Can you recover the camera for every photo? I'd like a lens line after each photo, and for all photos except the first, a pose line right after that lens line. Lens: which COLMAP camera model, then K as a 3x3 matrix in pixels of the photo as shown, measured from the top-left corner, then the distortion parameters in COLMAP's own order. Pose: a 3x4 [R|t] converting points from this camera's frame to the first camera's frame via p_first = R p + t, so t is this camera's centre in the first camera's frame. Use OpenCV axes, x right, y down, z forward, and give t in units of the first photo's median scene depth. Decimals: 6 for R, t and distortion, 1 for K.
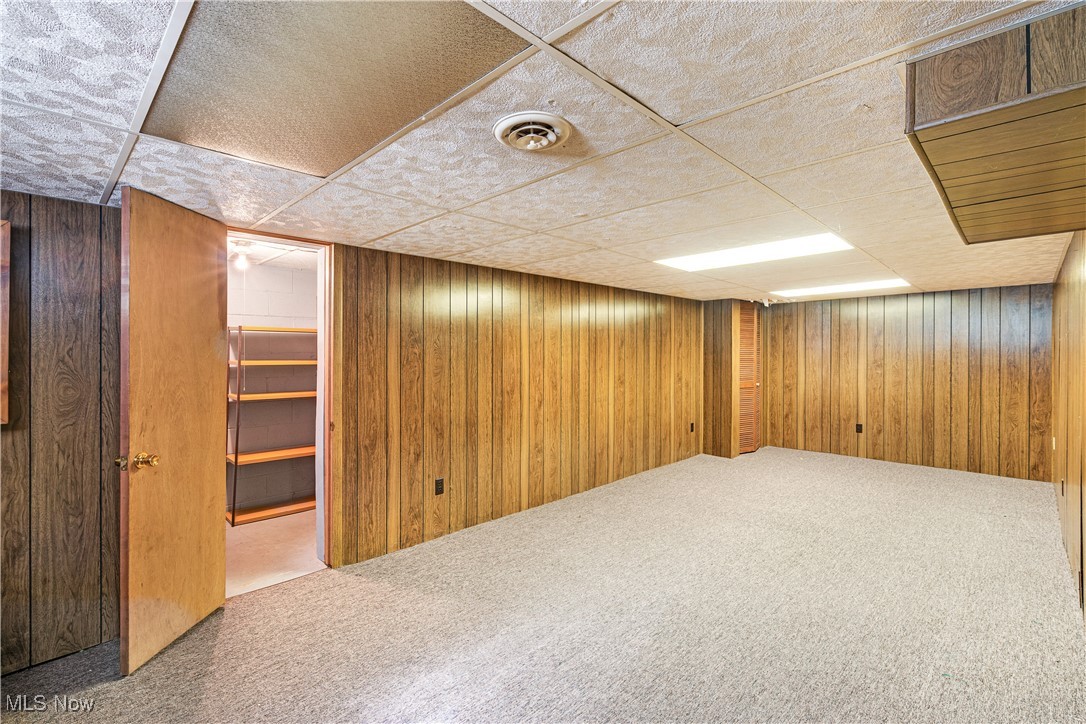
lens RADIAL K [[495.6, 0, 543.1], [0, 495.6, 357.1], [0, 0, 1]] dist [-0.005191, 0.001097]
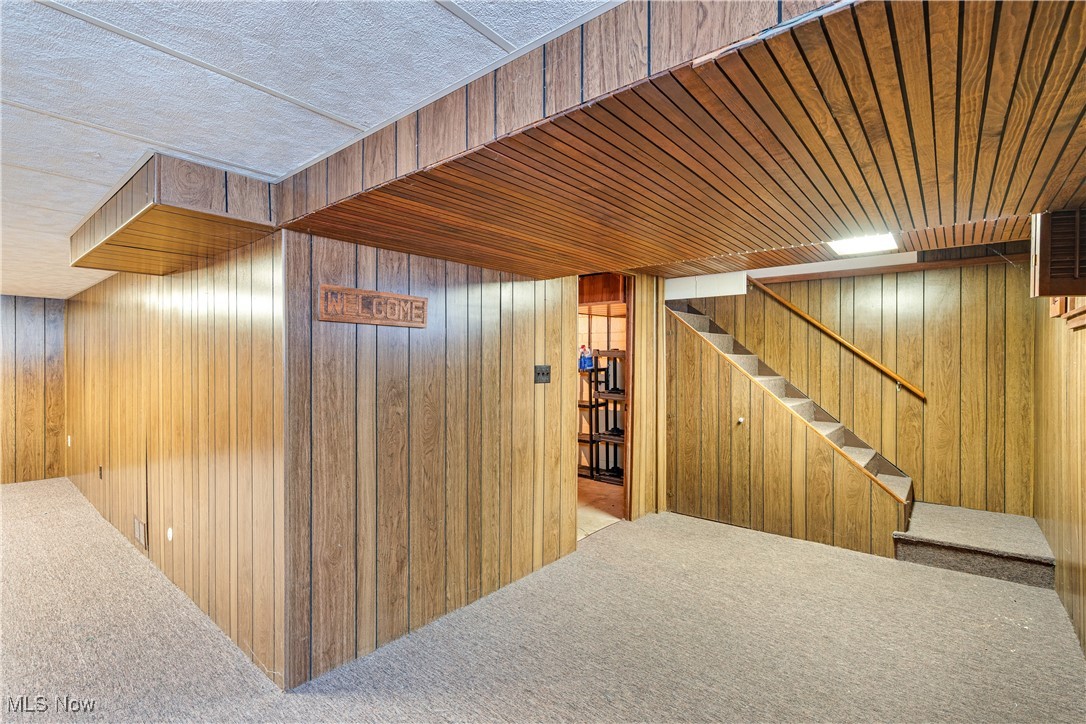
lens RADIAL K [[495.6, 0, 541.2], [0, 495.6, 364.4], [0, 0, 1]] dist [-0.005191, 0.001097]
pose [[-0.087740, -0.001105, 0.996143, -0.183318], [0.000429, 0.999999, 0.001147, -0.002629], [-0.996143, 0.000528, -0.087740, 0.015658]]
